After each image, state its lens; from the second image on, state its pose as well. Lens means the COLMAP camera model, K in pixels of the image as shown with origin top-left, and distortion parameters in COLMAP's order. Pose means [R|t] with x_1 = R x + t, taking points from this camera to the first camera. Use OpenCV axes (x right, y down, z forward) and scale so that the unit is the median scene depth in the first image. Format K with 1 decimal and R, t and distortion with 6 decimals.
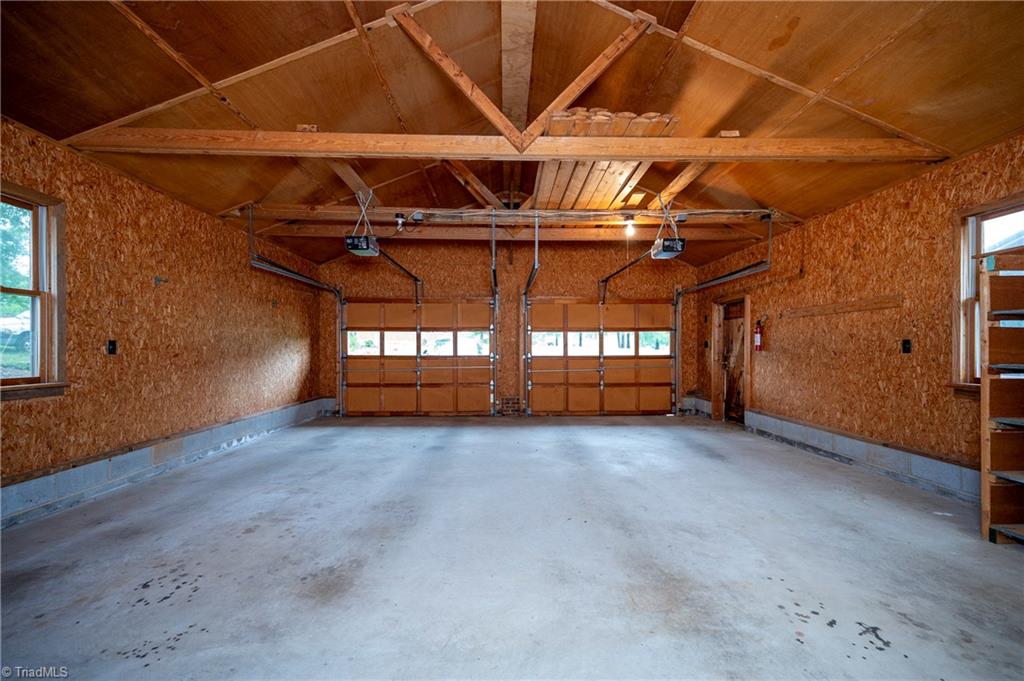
lens RADIAL K [[408.1, 0, 515.3], [0, 408.1, 349.8], [0, 0, 1]] dist [-0.000024, 0.000496]
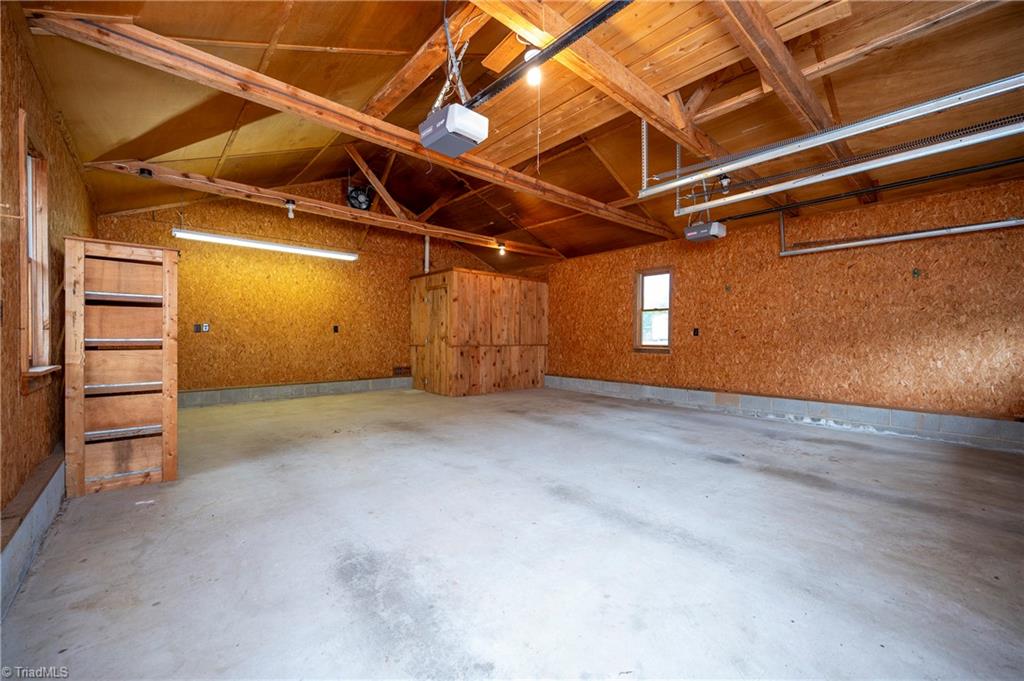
lens RADIAL K [[404.5, 0, 512.0], [0, 404.5, 340.5], [0, 0, 1]] dist [0.000019, -0.000005]
pose [[-0.762646, 0.001640, -0.646814, 0.610277], [-0.003164, 0.999975, 0.006266, 0.016584], [0.646808, 0.006825, -0.762622, 1.354474]]
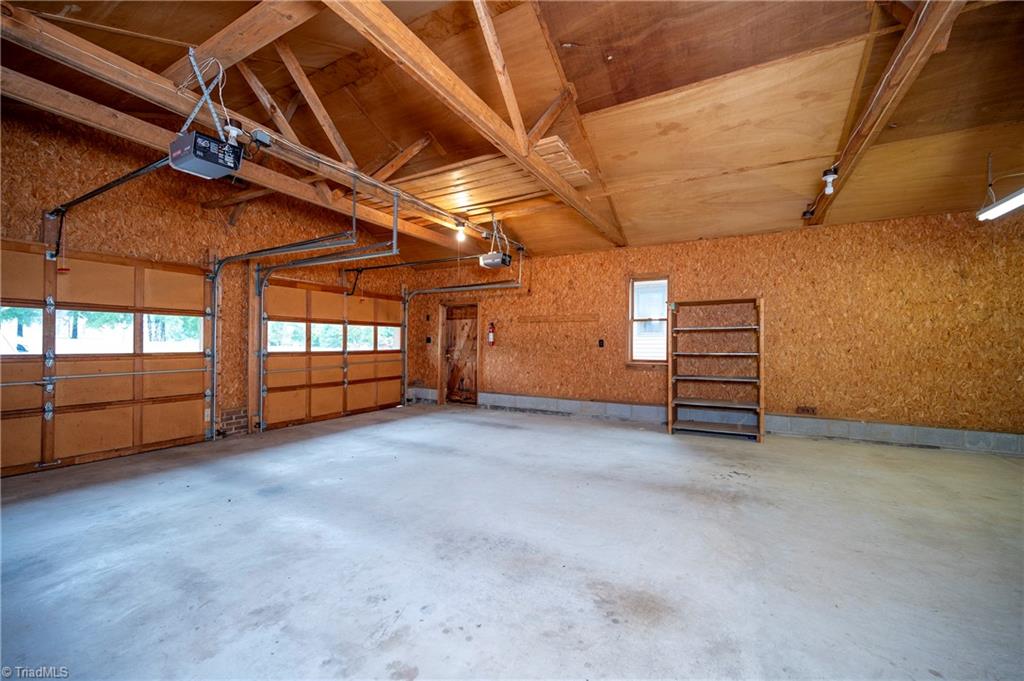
lens RADIAL K [[404.5, 0, 512.0], [0, 404.5, 340.5], [0, 0, 1]] dist [0.000019, -0.000005]
pose [[0.508419, 0.011209, 0.861037, -0.581865], [-0.003552, 0.999934, -0.010920, -0.000422], [-0.861103, 0.002493, 0.508425, 0.330217]]
